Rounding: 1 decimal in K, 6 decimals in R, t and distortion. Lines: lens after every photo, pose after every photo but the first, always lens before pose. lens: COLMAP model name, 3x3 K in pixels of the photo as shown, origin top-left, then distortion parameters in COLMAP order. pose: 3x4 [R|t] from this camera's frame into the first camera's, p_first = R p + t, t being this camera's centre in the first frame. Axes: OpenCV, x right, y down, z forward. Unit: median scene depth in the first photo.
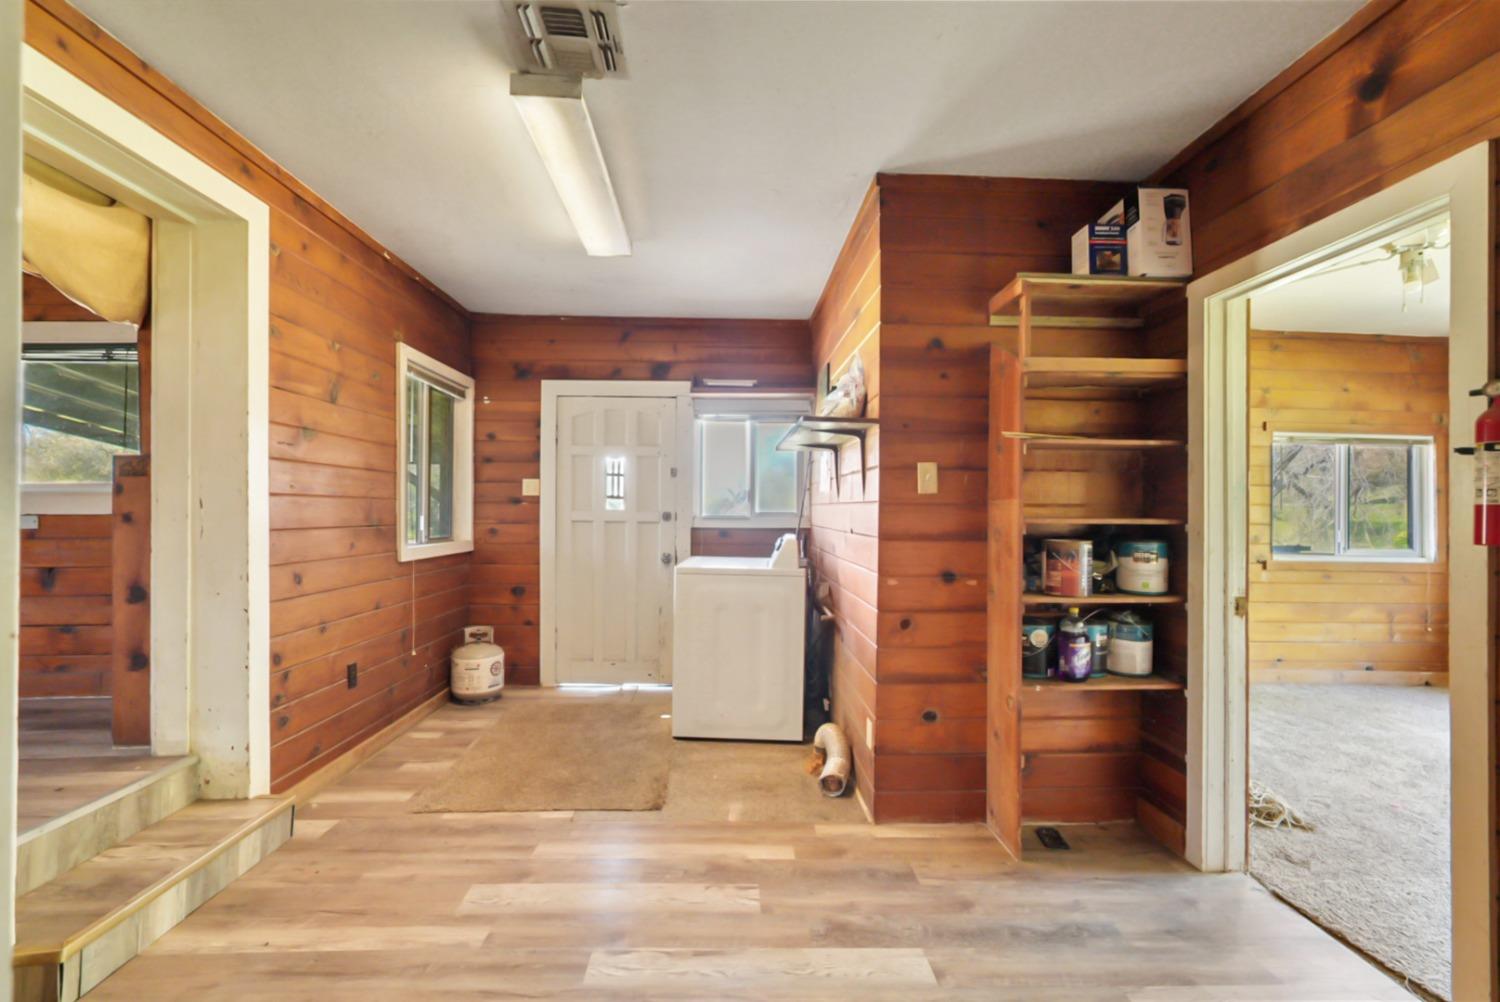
lens RADIAL K [[659.2, 0, 750.0], [0, 659.2, 501.0], [0, 0, 1]] dist [0.002042, 0.000440]
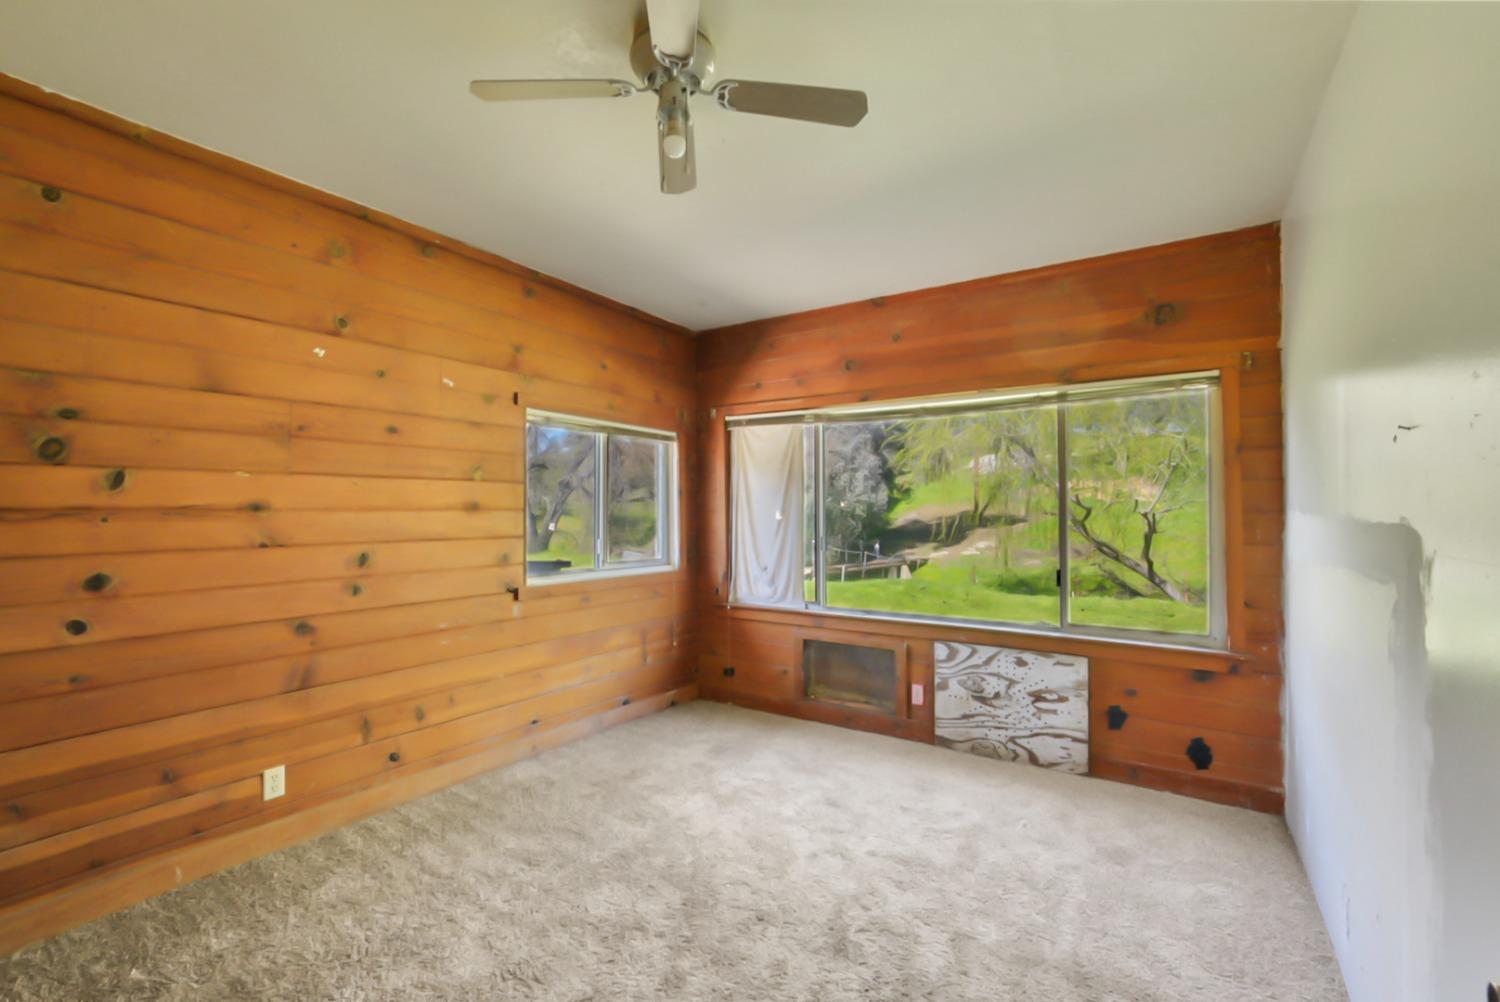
lens RADIAL K [[649.7, 0, 750.0], [0, 649.7, 501.0], [0, 0, 1]] dist [-0.012376, 0.000221]
pose [[0.592802, -0.002367, 0.805344, 0.365712], [0.001310, 0.999997, 0.001975, -0.004120], [-0.805347, -0.000116, 0.592804, 0.382345]]
